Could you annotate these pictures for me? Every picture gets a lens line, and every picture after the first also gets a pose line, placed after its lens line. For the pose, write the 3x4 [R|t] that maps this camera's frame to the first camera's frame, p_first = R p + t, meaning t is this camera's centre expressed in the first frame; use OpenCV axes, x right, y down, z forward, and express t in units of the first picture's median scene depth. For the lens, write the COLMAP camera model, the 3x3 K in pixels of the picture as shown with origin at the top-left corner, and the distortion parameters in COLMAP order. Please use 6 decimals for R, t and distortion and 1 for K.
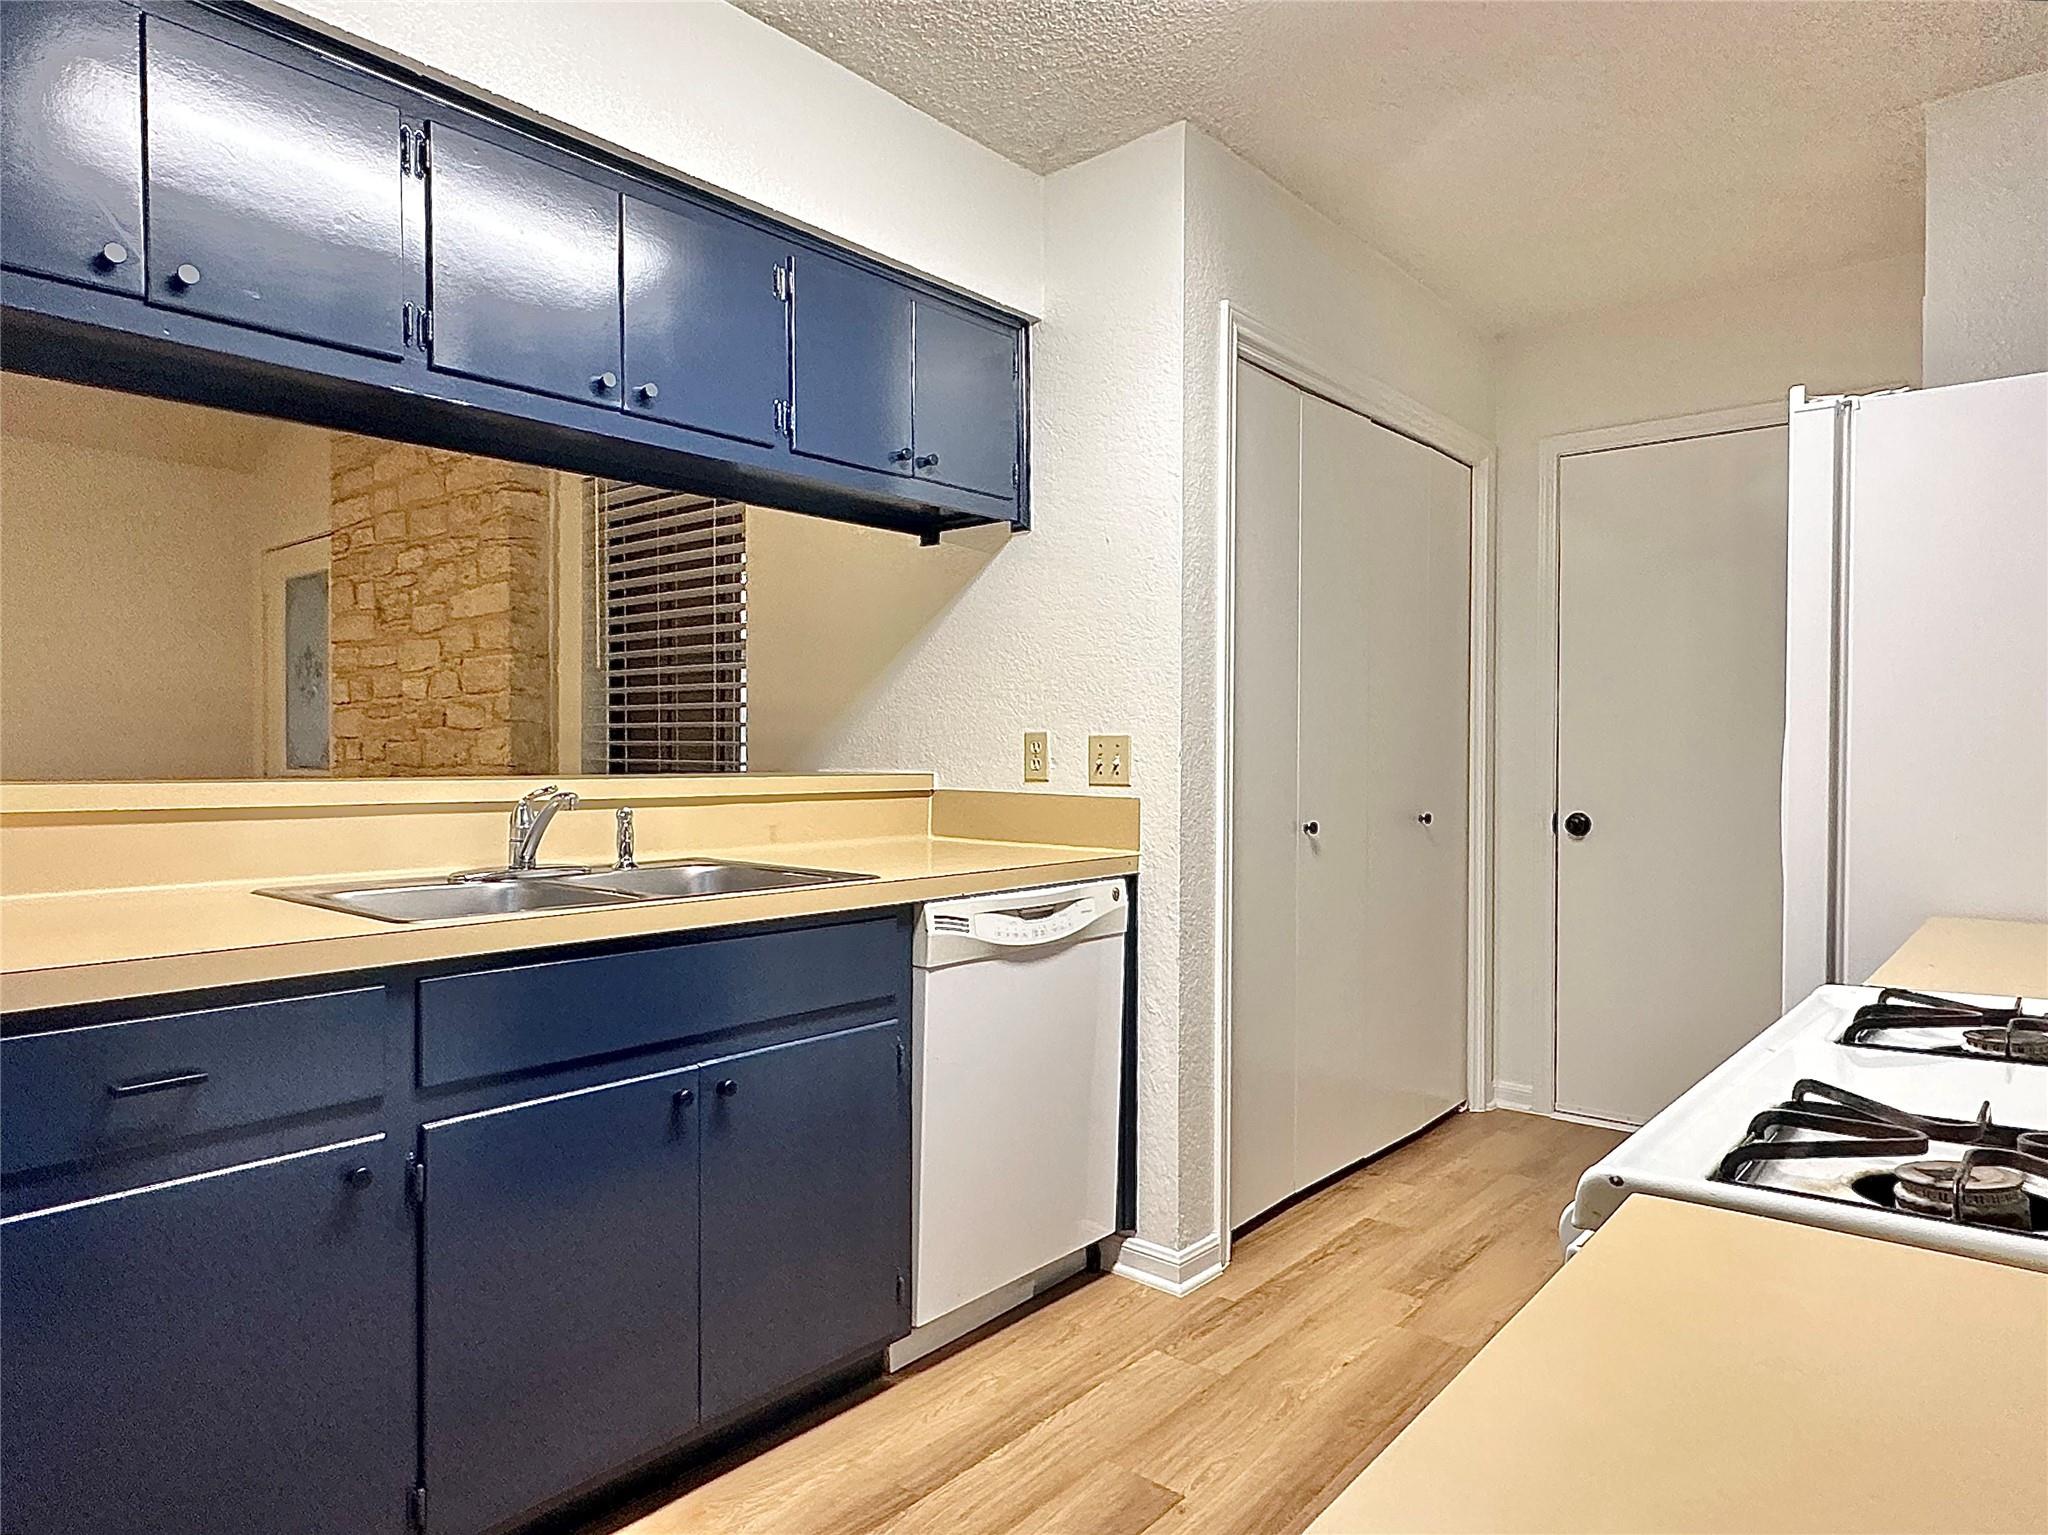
lens RADIAL K [[1194.8, 0, 1025.5], [0, 1194.8, 776.8], [0, 0, 1]] dist [0.002616, 0.000418]
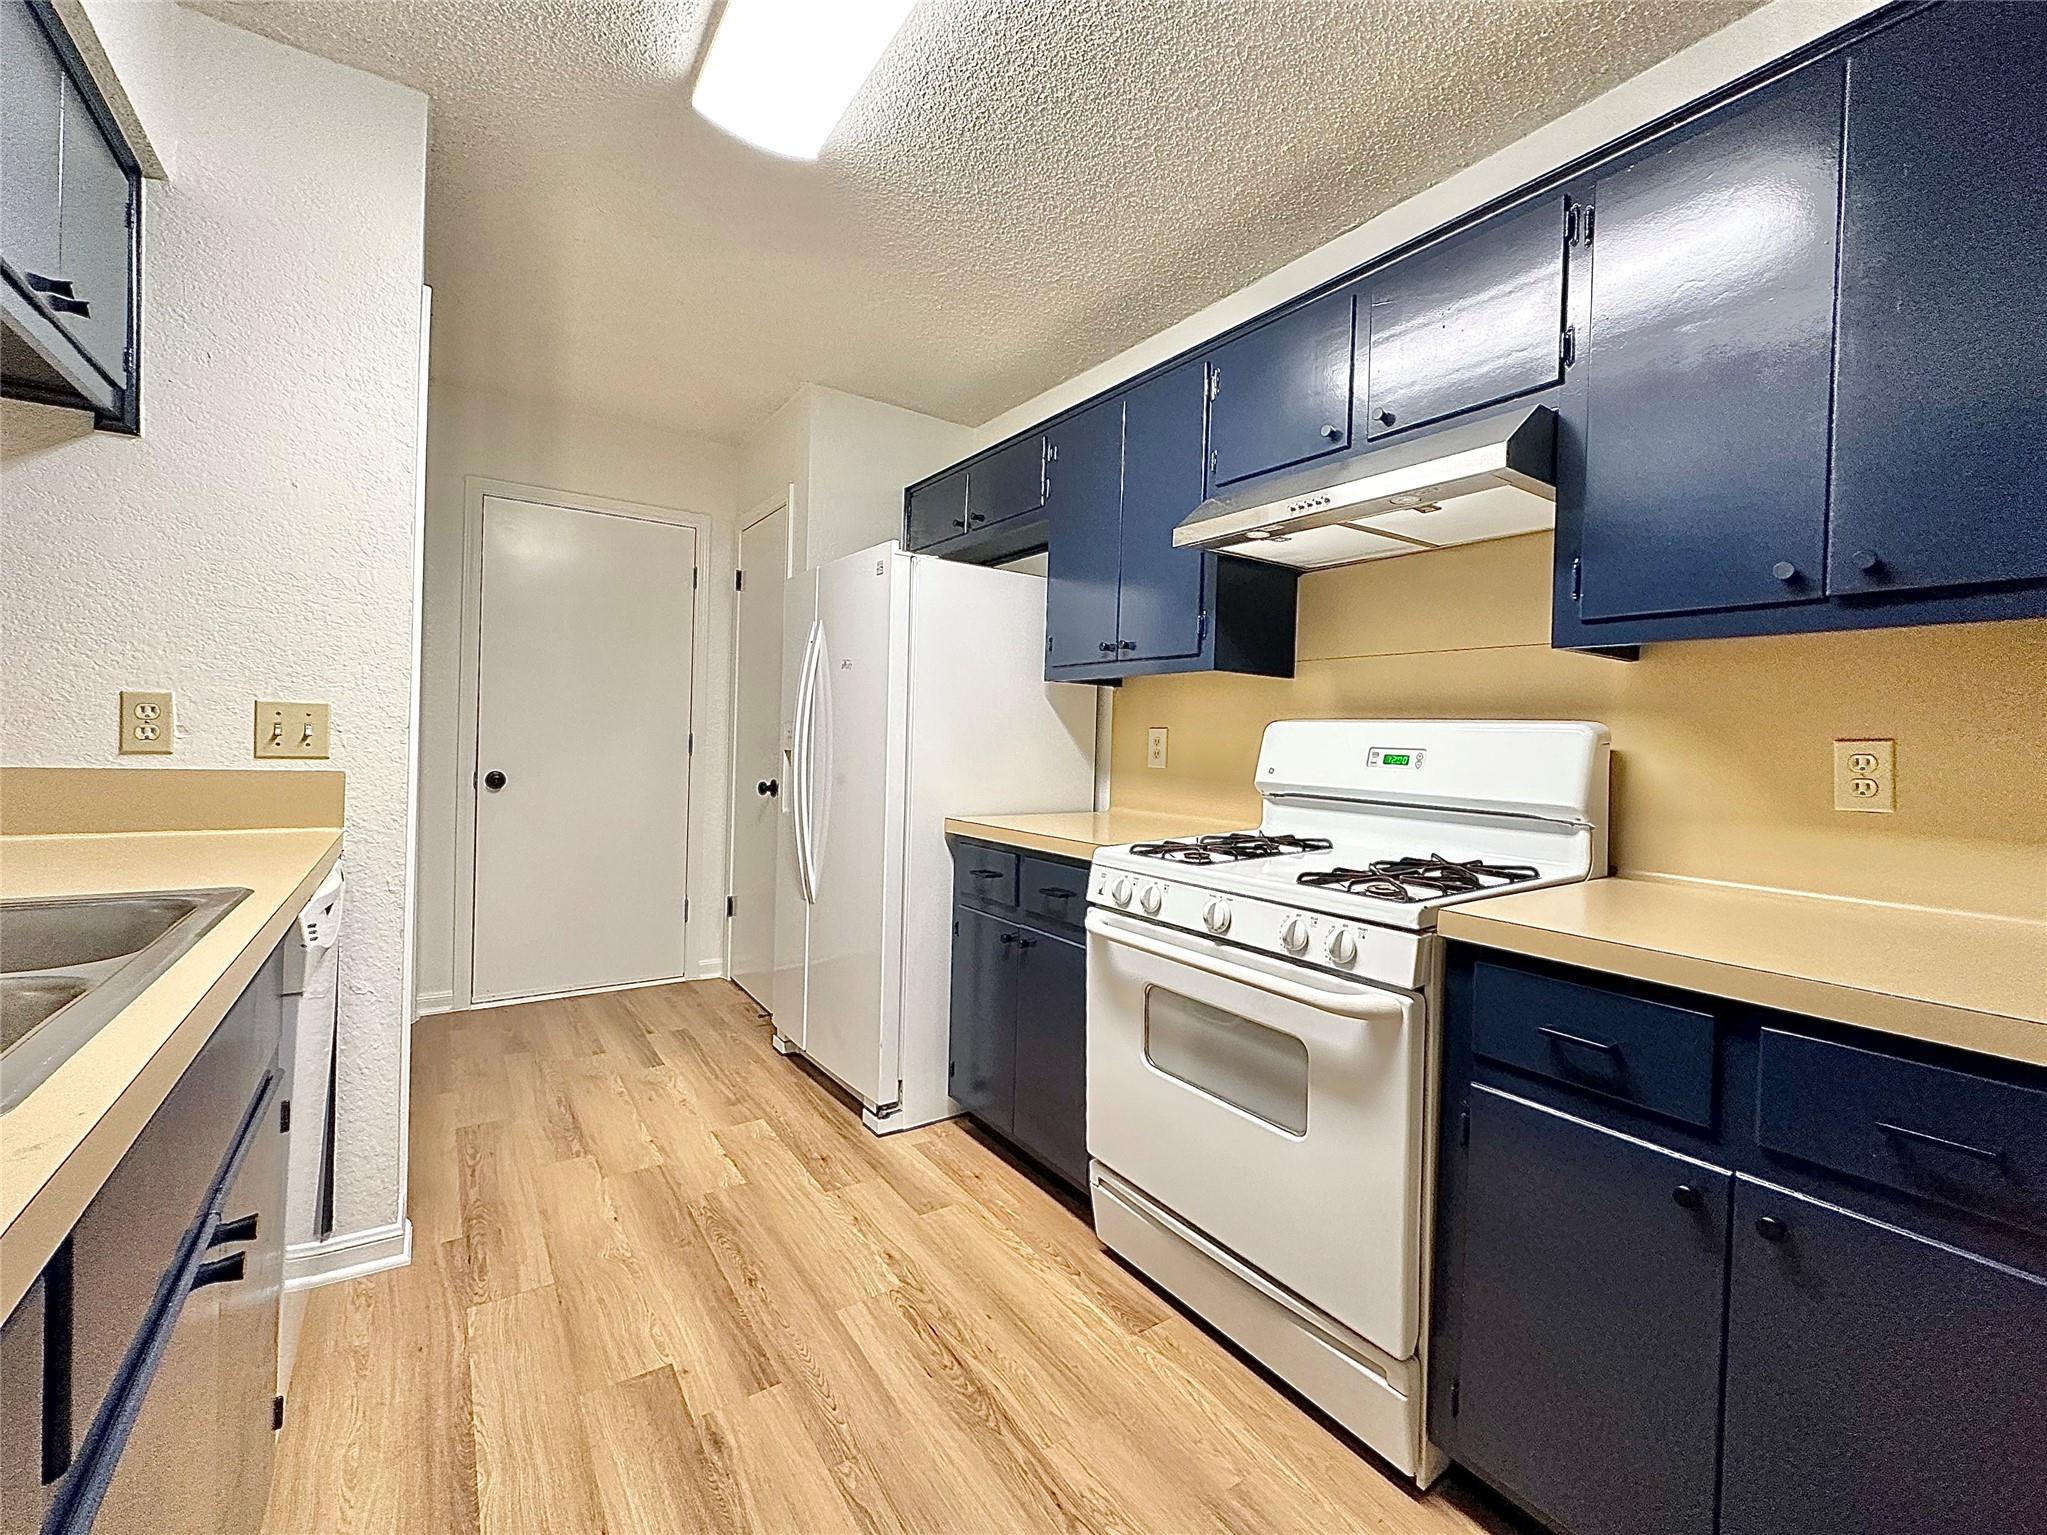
lens RADIAL K [[814.0, 0, 1024.3], [0, 814.0, 755.8], [0, 0, 1]] dist [-0.000392, 0.000432]
pose [[0.306737, -0.012444, 0.951713, -0.344108], [-0.007285, 0.999855, 0.015422, -0.007911], [-0.951766, -0.011664, 0.306602, 0.286827]]
